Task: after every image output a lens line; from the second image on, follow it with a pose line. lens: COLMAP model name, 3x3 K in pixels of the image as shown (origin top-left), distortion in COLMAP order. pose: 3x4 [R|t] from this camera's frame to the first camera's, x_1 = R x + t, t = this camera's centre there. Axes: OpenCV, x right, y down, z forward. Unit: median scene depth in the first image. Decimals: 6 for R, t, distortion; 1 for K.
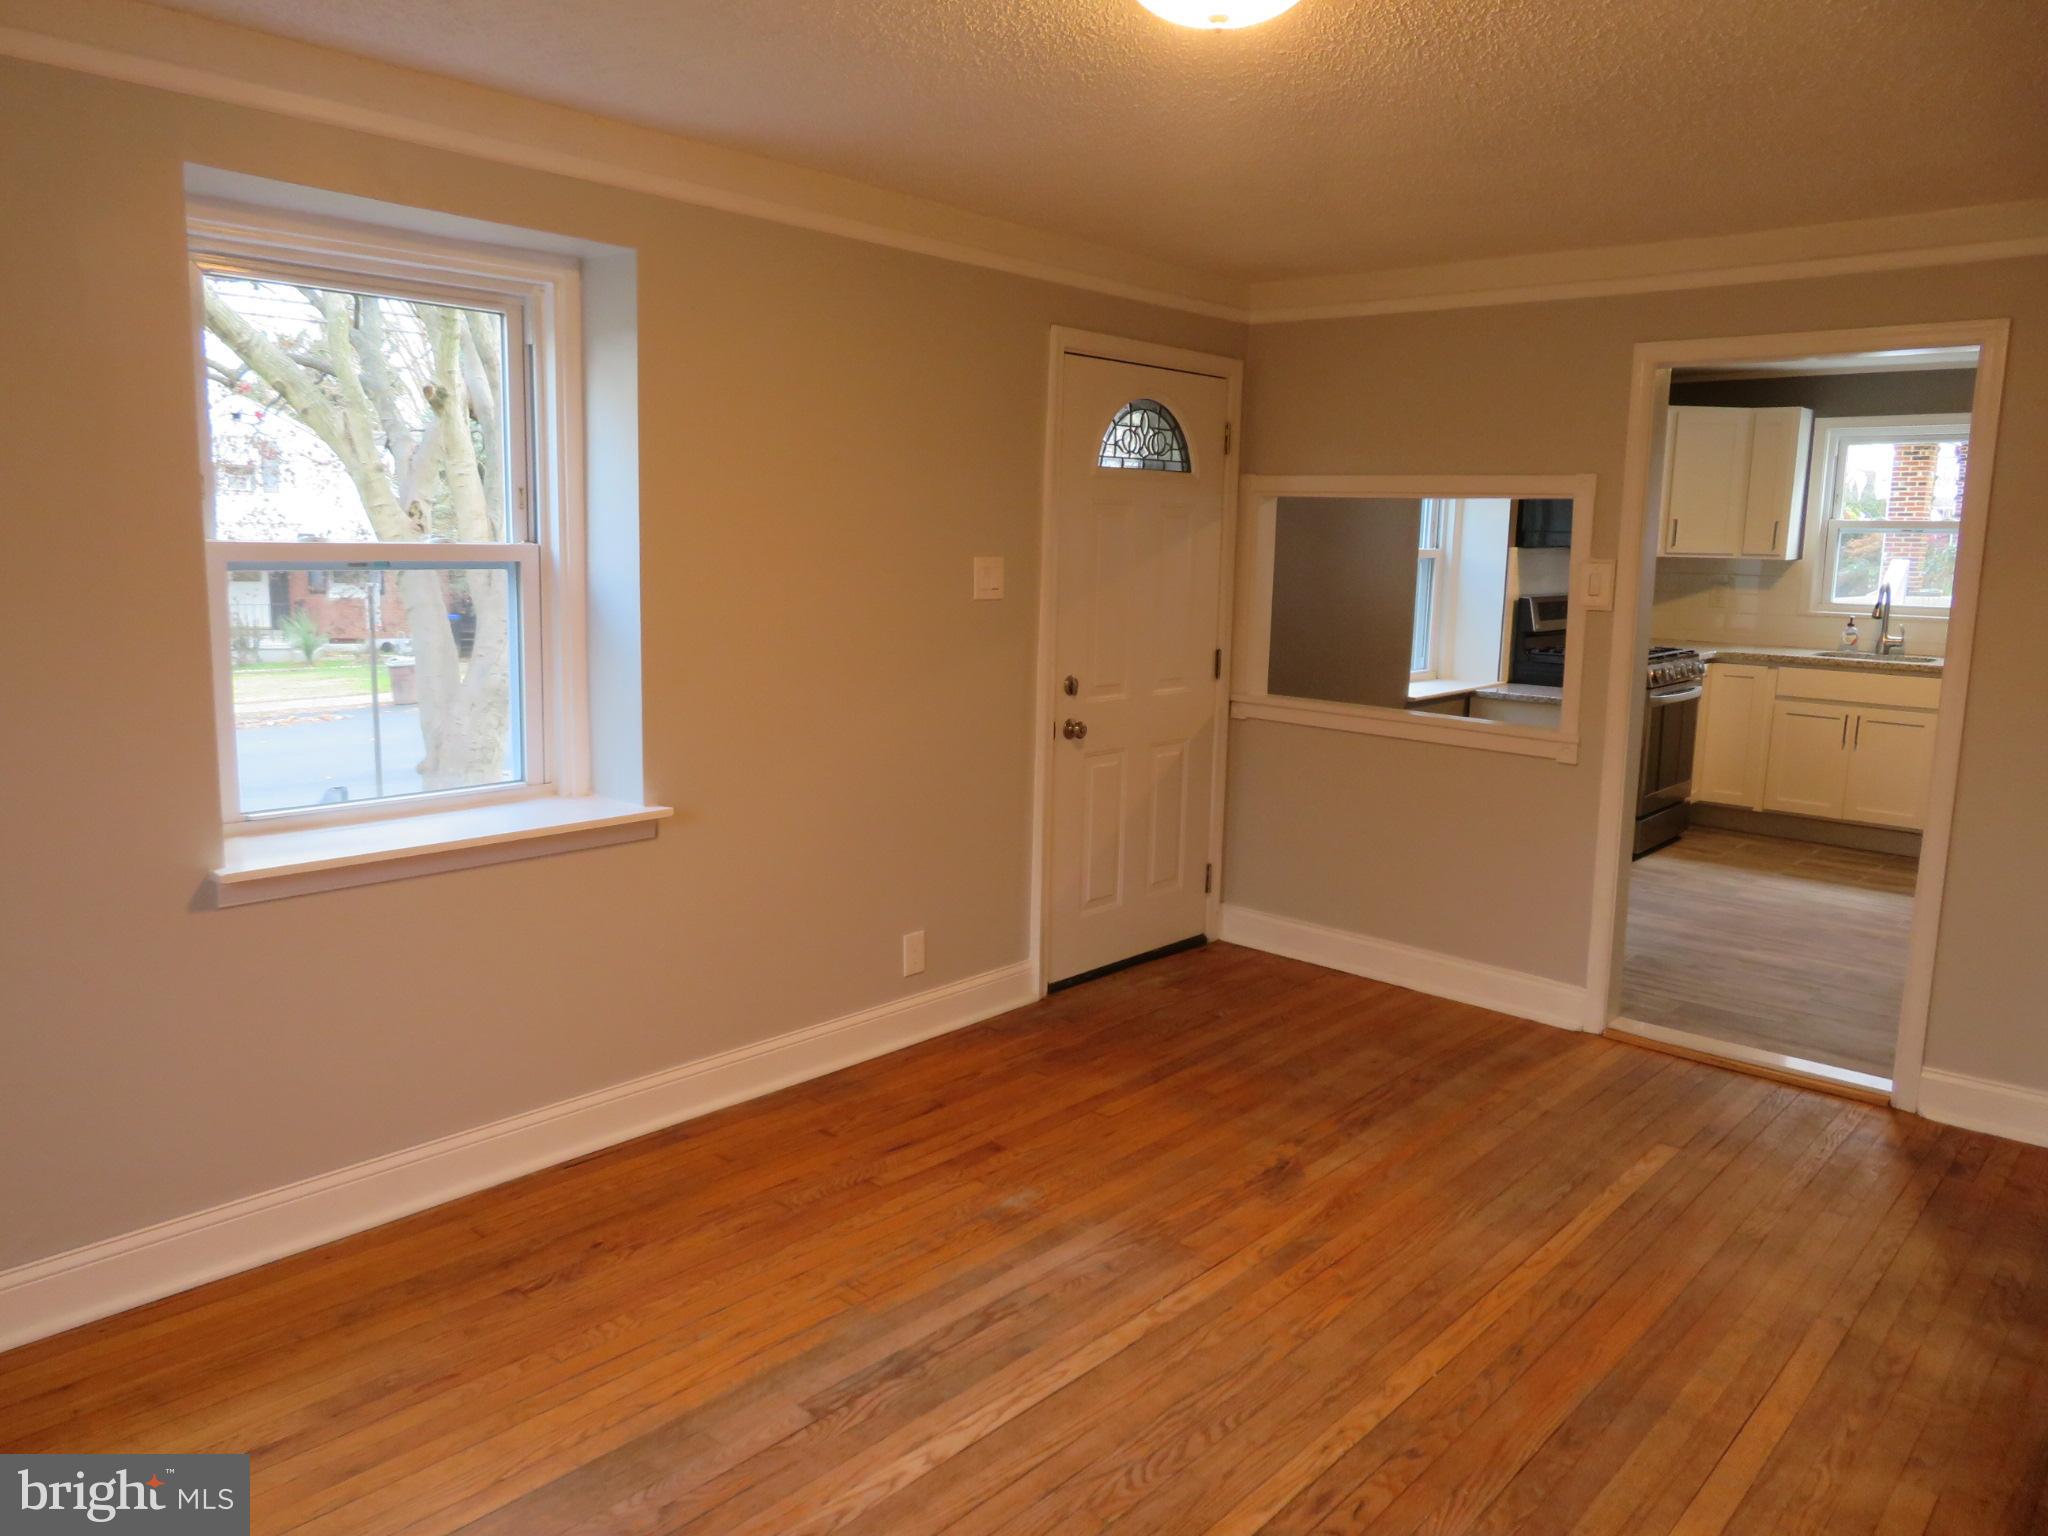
lens RADIAL K [[1469.8, 0, 1021.4], [0, 1469.8, 772.0], [0, 0, 1]] dist [-0.003137, -0.003179]
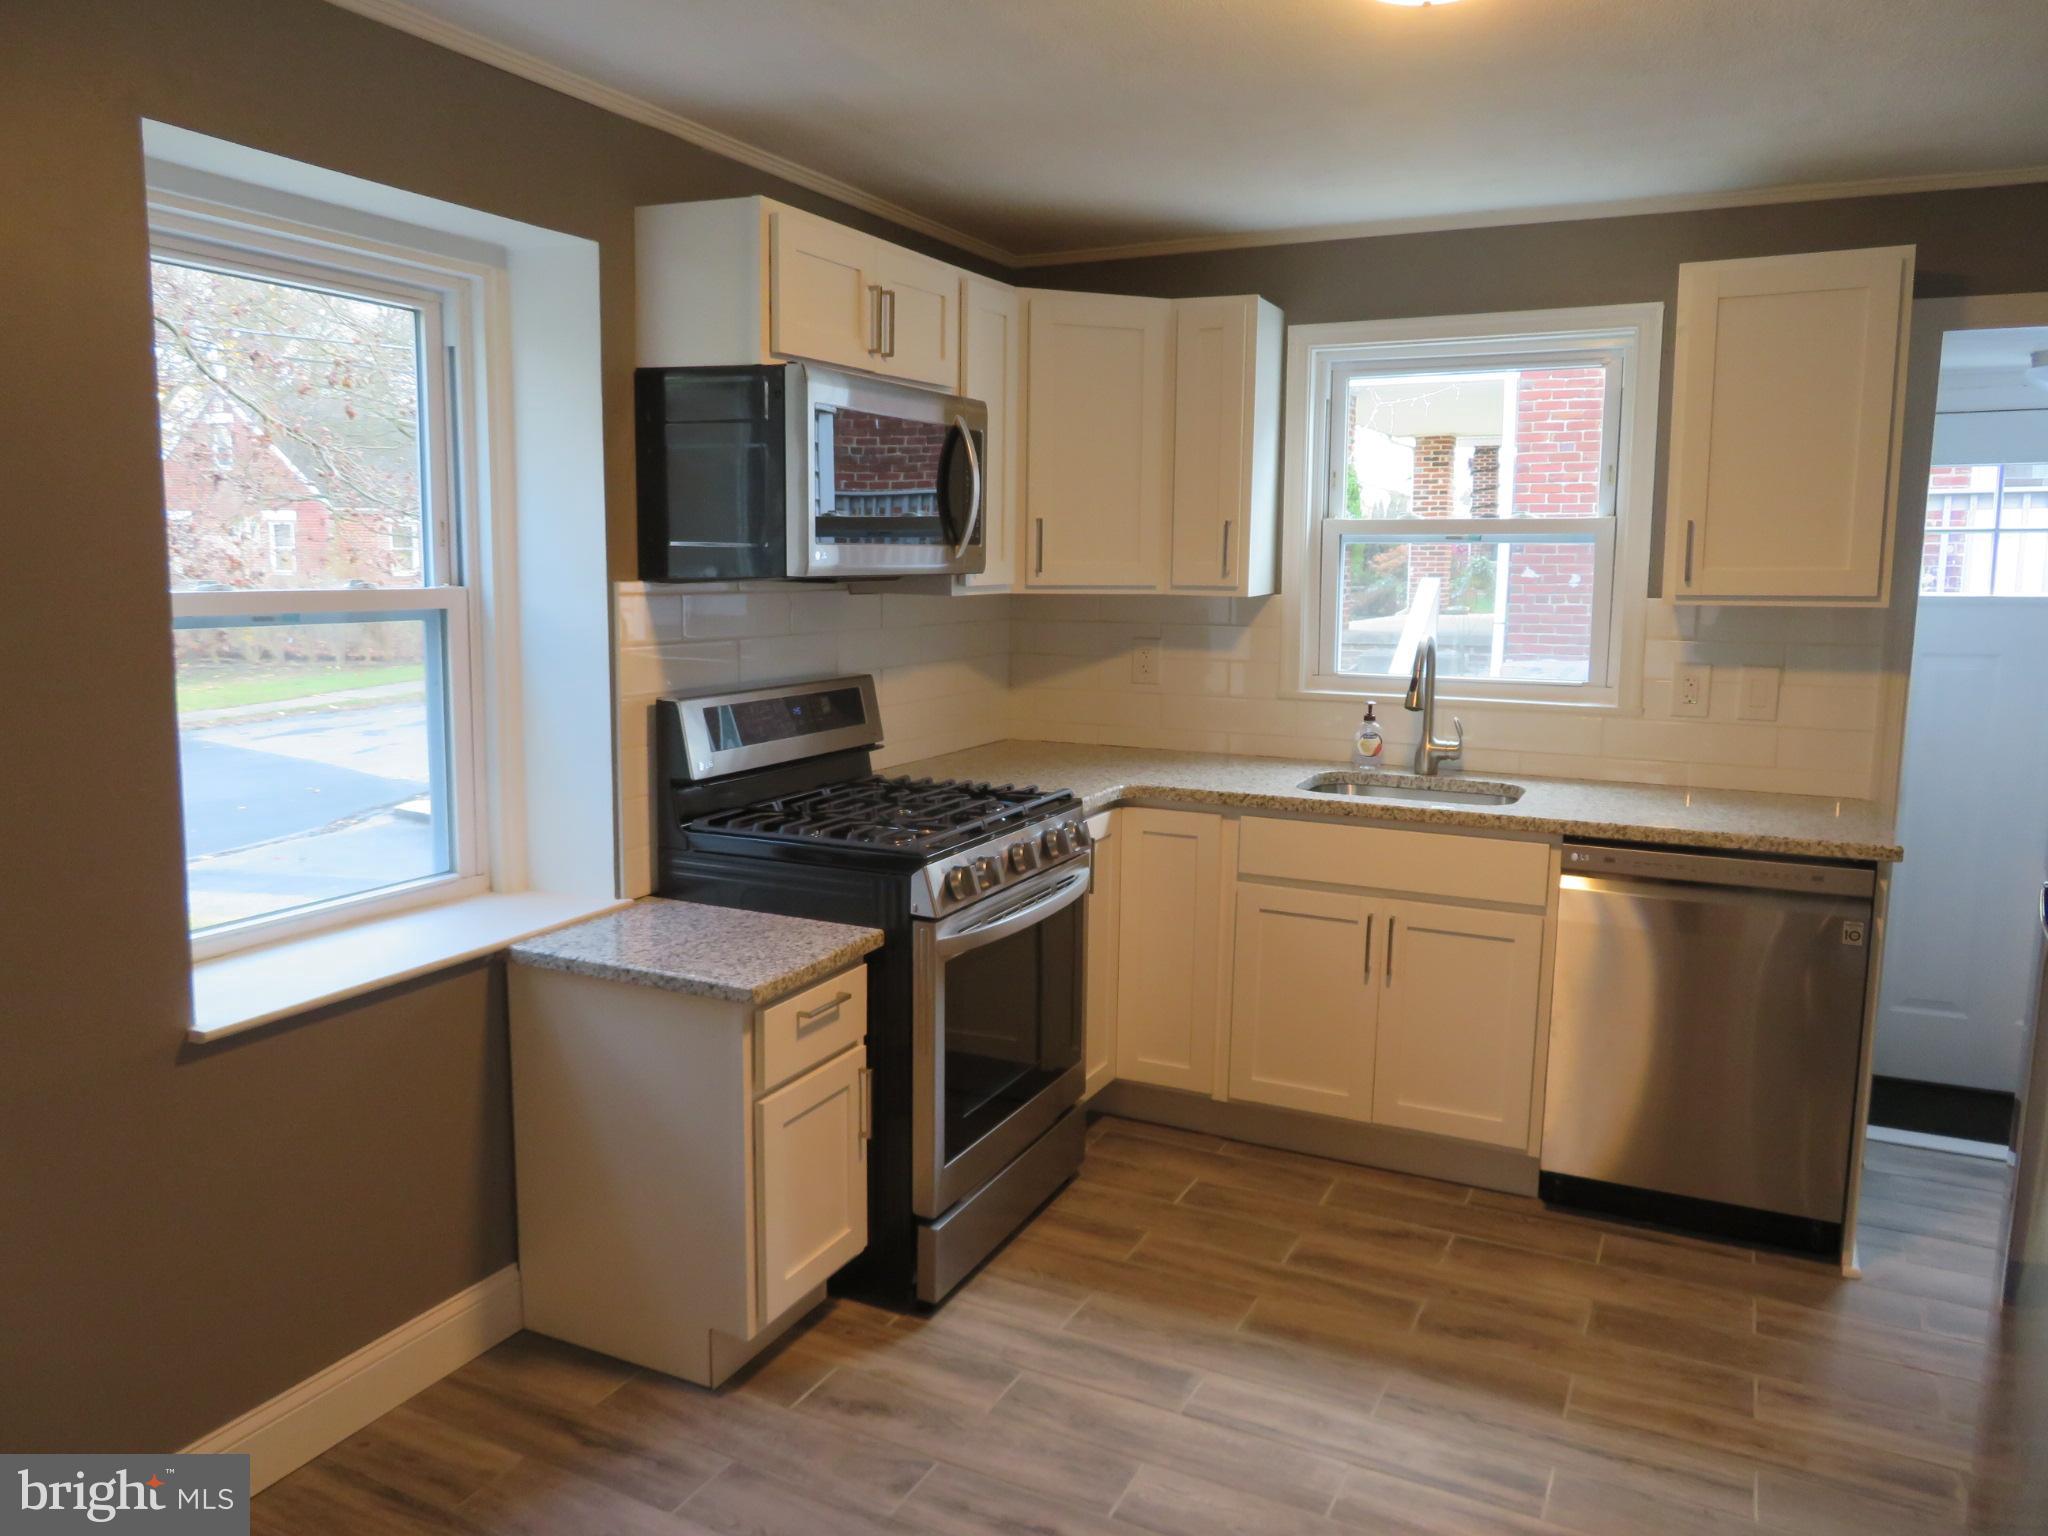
lens RADIAL K [[1469.8, 0, 1025.3], [0, 1469.8, 764.4], [0, 0, 1]] dist [-0.003137, -0.003179]
pose [[0.962604, -0.044747, 0.267190, 0.308610], [0.049206, 0.998738, -0.010013, -0.085452], [-0.266405, 0.022785, 0.963592, 0.532253]]
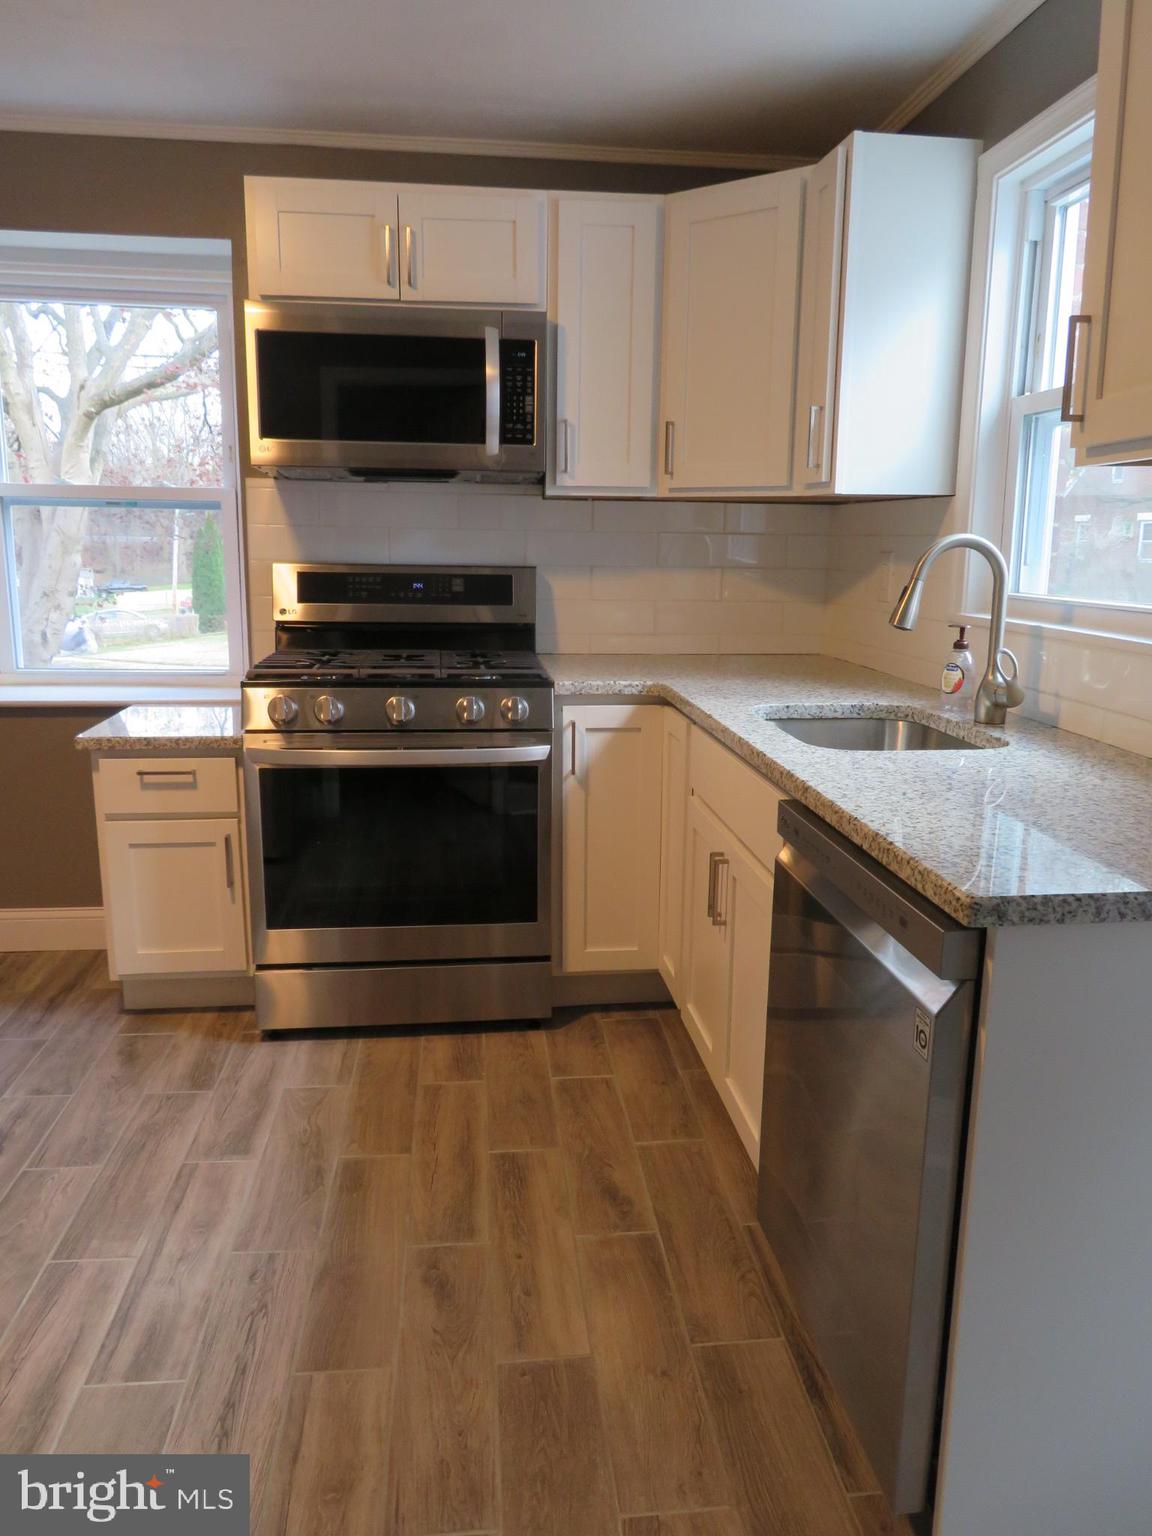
lens RADIAL K [[1102.3, 0, 577.3], [0, 1102.3, 760.2], [0, 0, 1]] dist [-0.003137, -0.003179]
pose [[0.745158, 0.127901, -0.654508, 0.699942], [-0.112351, 0.991485, 0.065839, -0.077224], [0.657356, 0.024474, 0.753183, 0.701069]]
